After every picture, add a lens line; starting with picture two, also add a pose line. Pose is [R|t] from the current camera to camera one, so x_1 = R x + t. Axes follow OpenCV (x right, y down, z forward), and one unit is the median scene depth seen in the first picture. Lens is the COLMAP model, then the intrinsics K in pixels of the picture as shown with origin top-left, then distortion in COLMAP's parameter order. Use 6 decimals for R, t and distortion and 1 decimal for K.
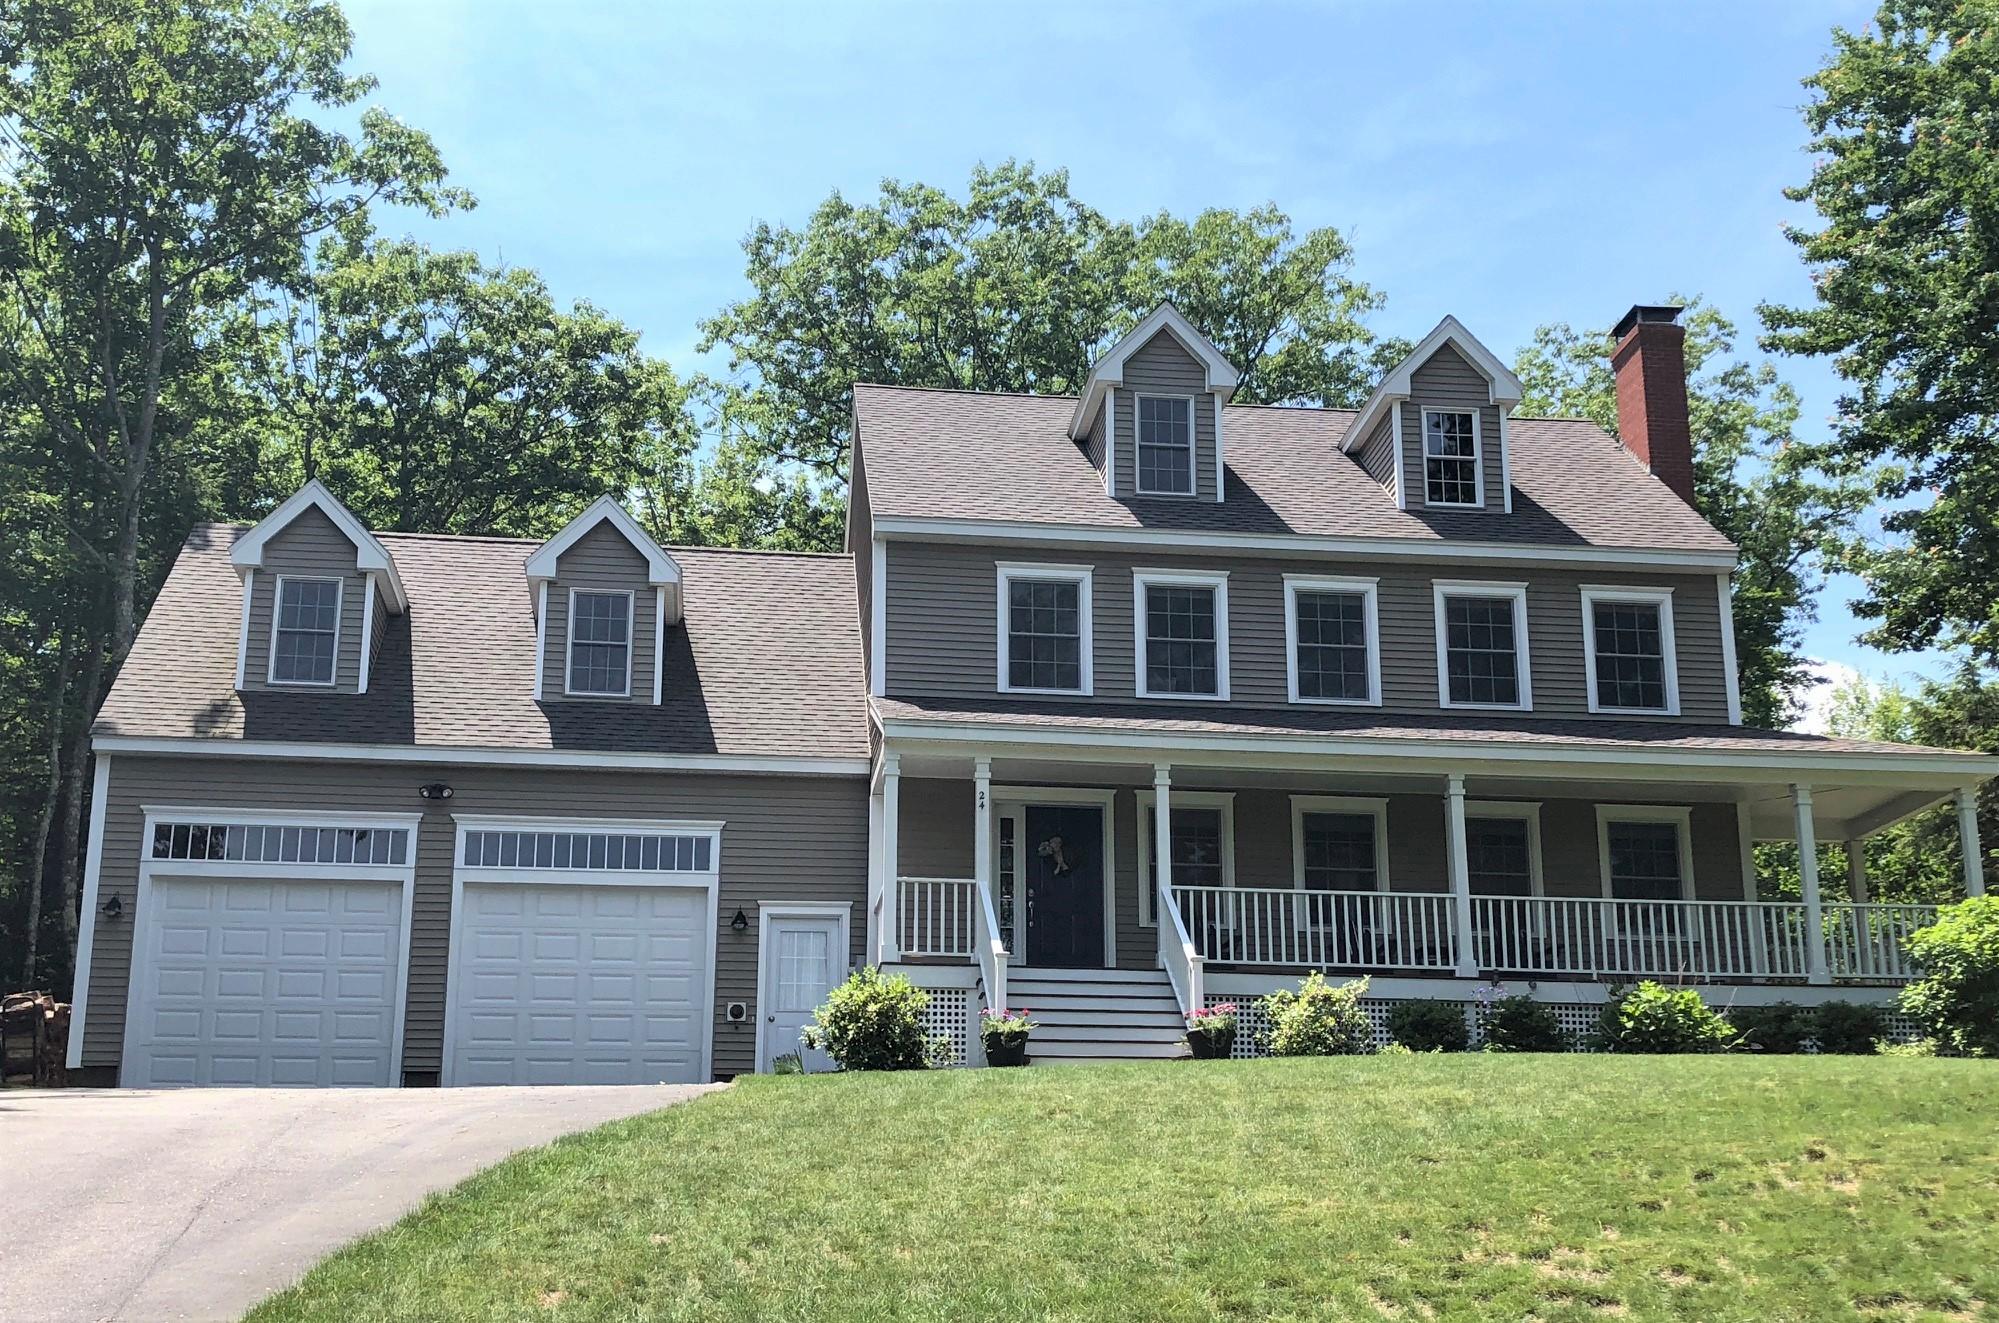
lens RADIAL K [[2285.3, 0, 980.4], [0, 2285.3, 731.8], [0, 0, 1]] dist [0.034334, 0.000000]
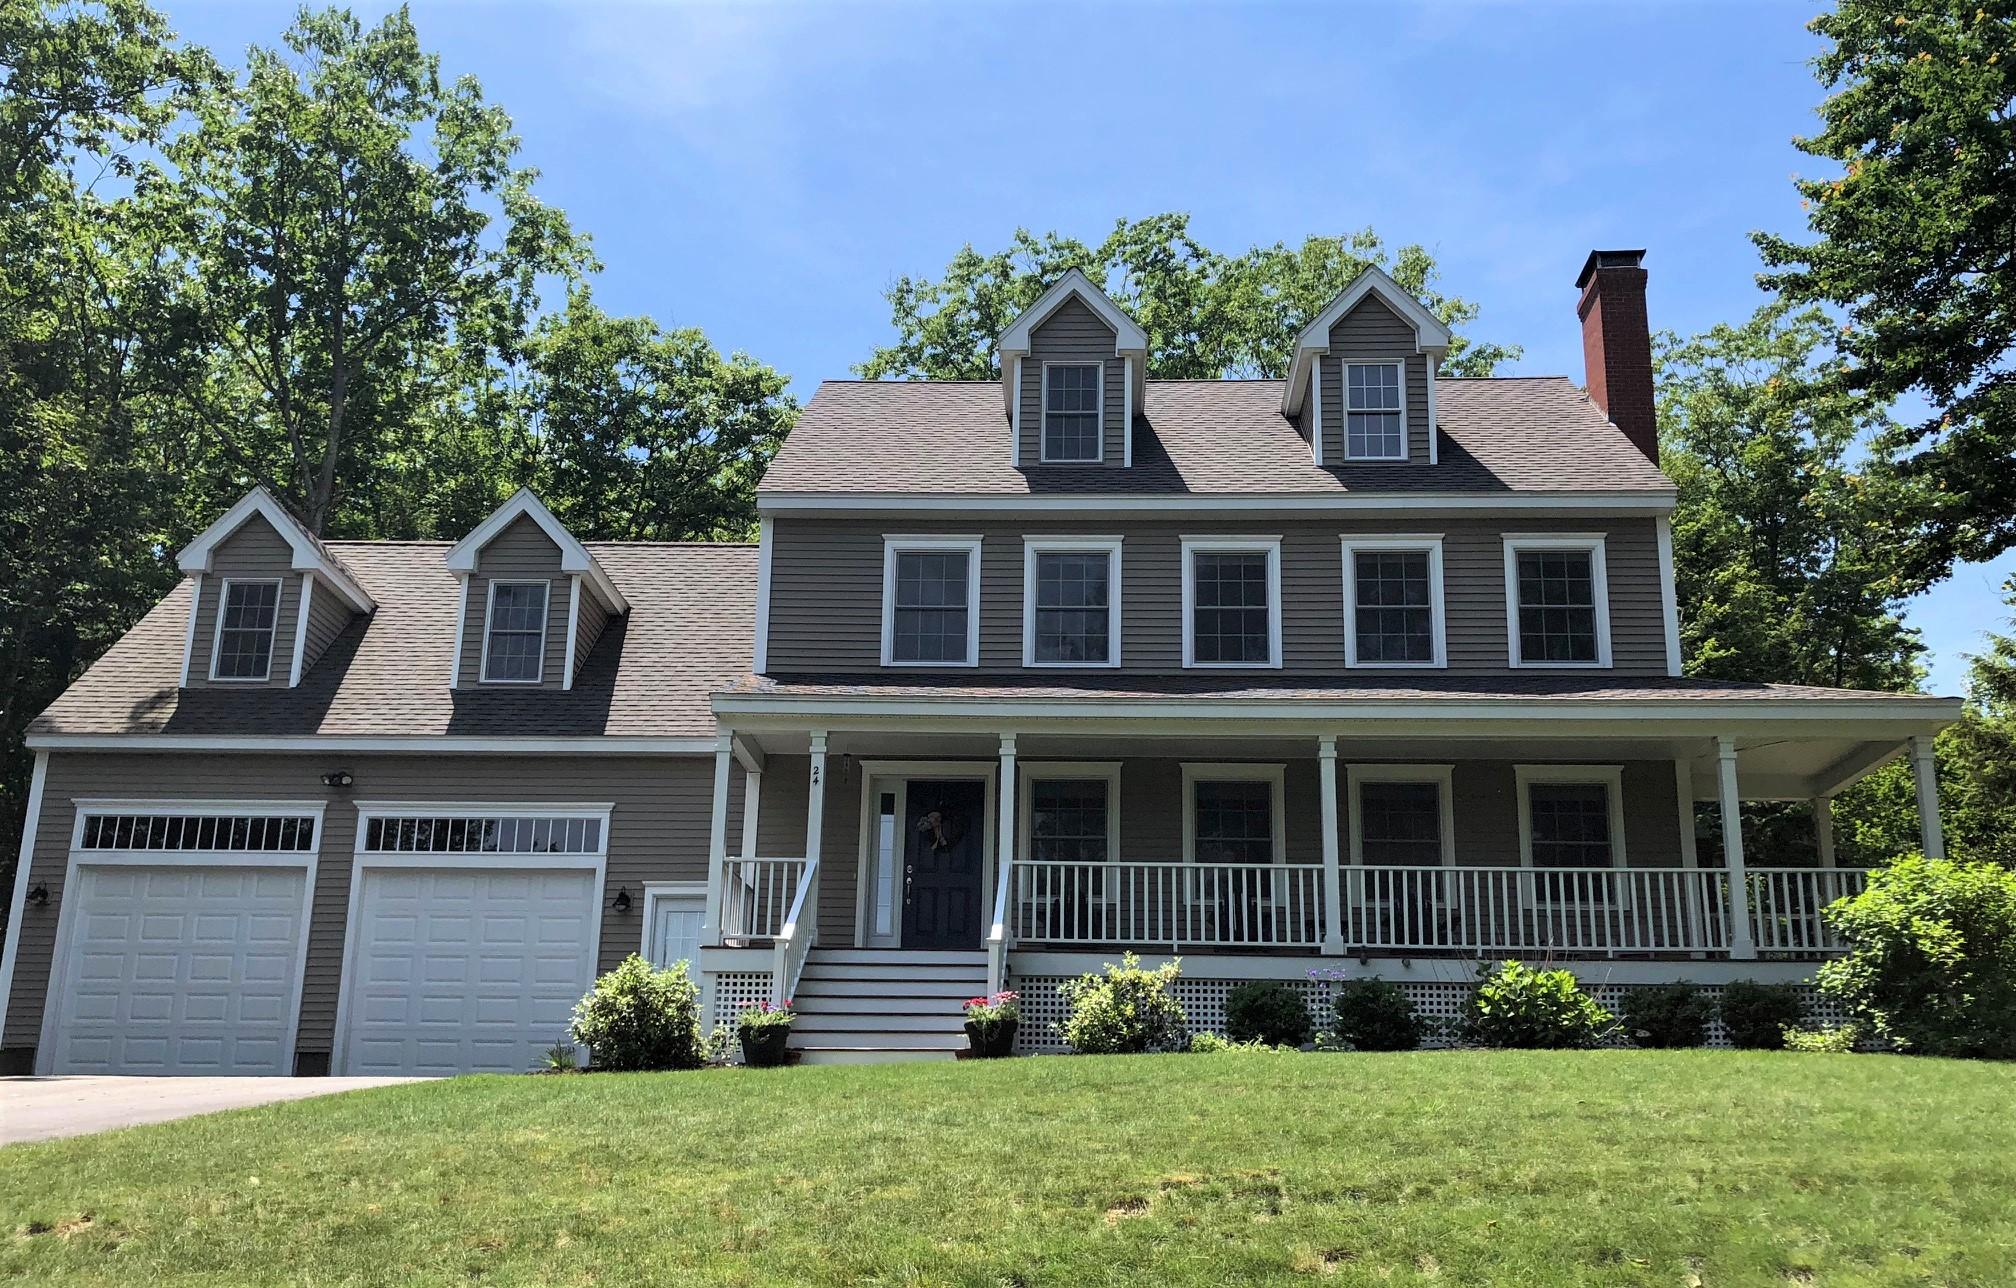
lens RADIAL K [[1816.2, 0, 1003.9], [0, 1816.2, 724.3], [0, 0, 1]] dist [0.015684, -0.015798]
pose [[0.986080, -0.027601, -0.163966, 0.185586], [0.026762, 0.999615, -0.007322, 0.014757], [0.164105, 0.002832, 0.986439, 0.233880]]
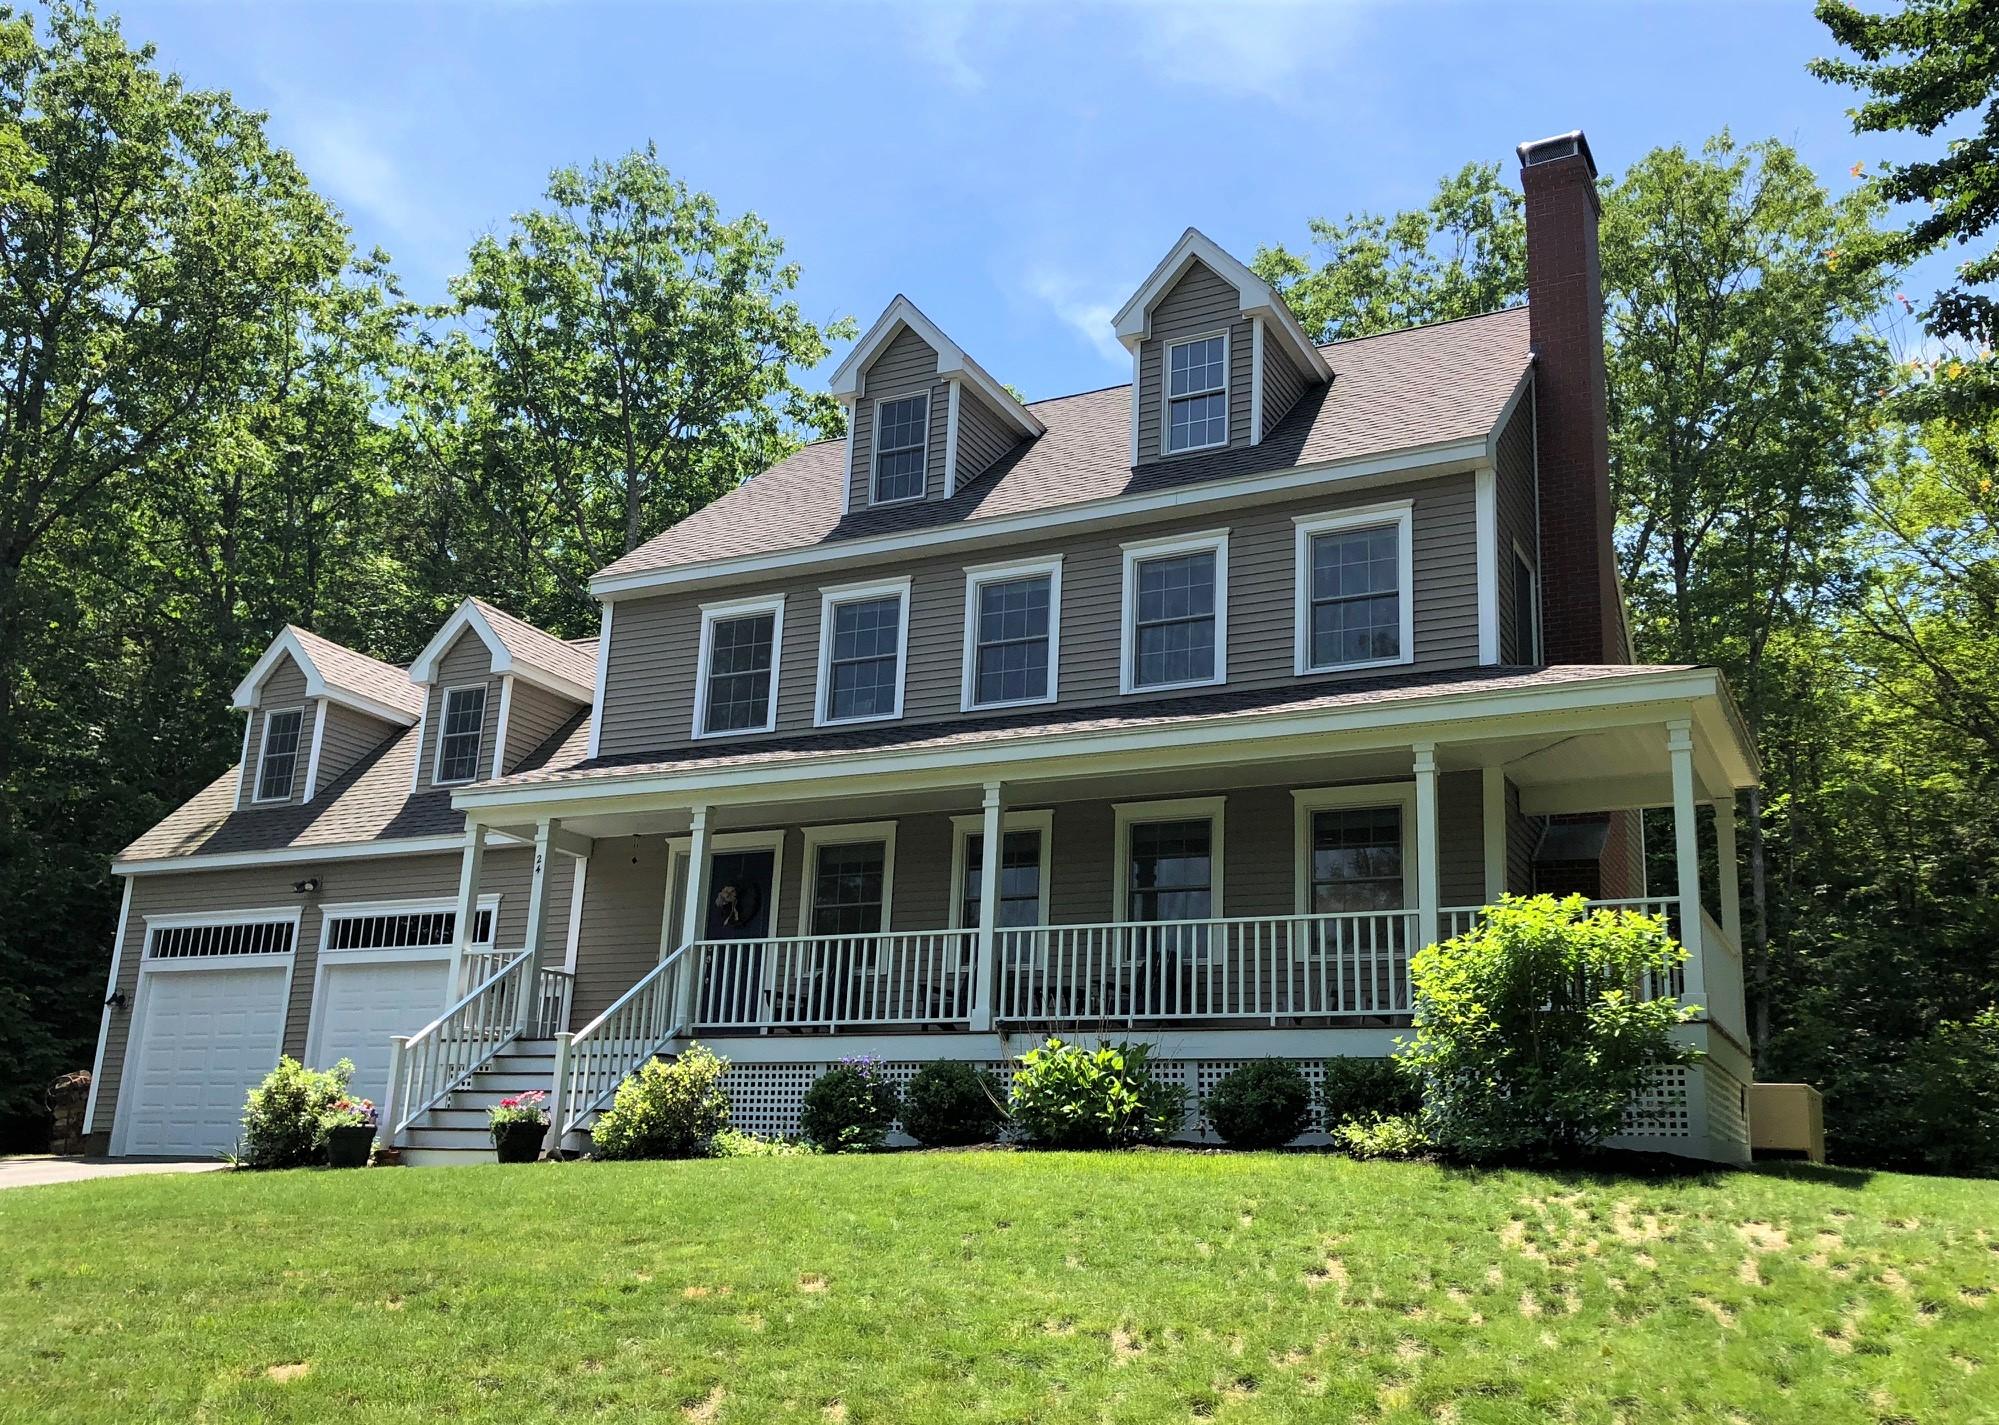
lens RADIAL K [[1831.4, 0, 996.4], [0, 1831.4, 715.2], [0, 0, 1]] dist [-0.015722, 0.000000]
pose [[0.828386, -0.123934, -0.546276, 0.534032], [0.113504, 0.992125, -0.052964, 0.027749], [0.548538, -0.018130, 0.835929, 0.416218]]
